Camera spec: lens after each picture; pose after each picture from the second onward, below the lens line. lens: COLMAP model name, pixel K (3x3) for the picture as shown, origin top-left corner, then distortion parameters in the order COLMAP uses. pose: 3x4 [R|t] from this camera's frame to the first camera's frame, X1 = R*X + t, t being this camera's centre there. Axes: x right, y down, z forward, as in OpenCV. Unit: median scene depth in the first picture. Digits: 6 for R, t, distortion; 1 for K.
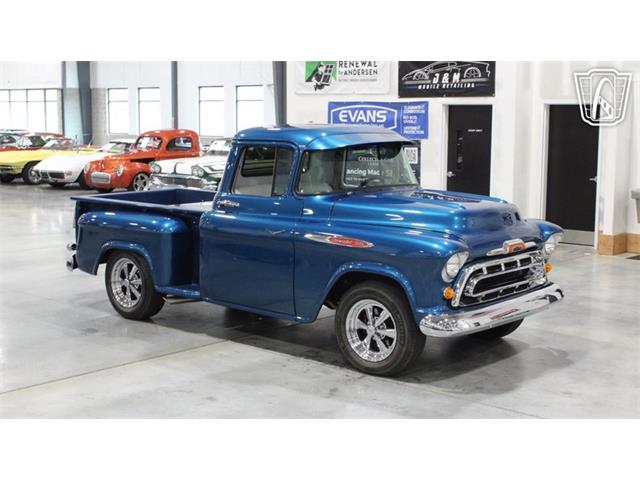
lens RADIAL K [[972.9, 0, 320.0], [0, 972.9, 240.0], [0, 0, 1]] dist [-0.014690, -0.005268]
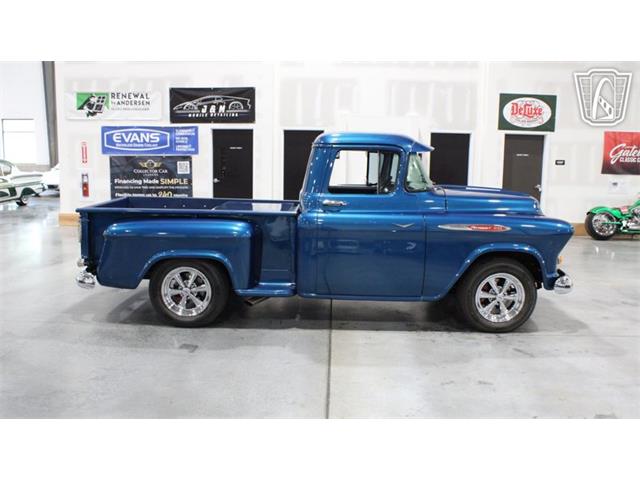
lens RADIAL K [[591.7, 0, 320.0], [0, 591.7, 240.0], [0, 0, 1]] dist [-0.094656, 0.014184]
pose [[0.761296, -0.093215, 0.641669, -0.311074], [0.076625, 0.995612, 0.053722, -0.019772], [-0.643861, 0.008269, 0.765098, 0.301968]]
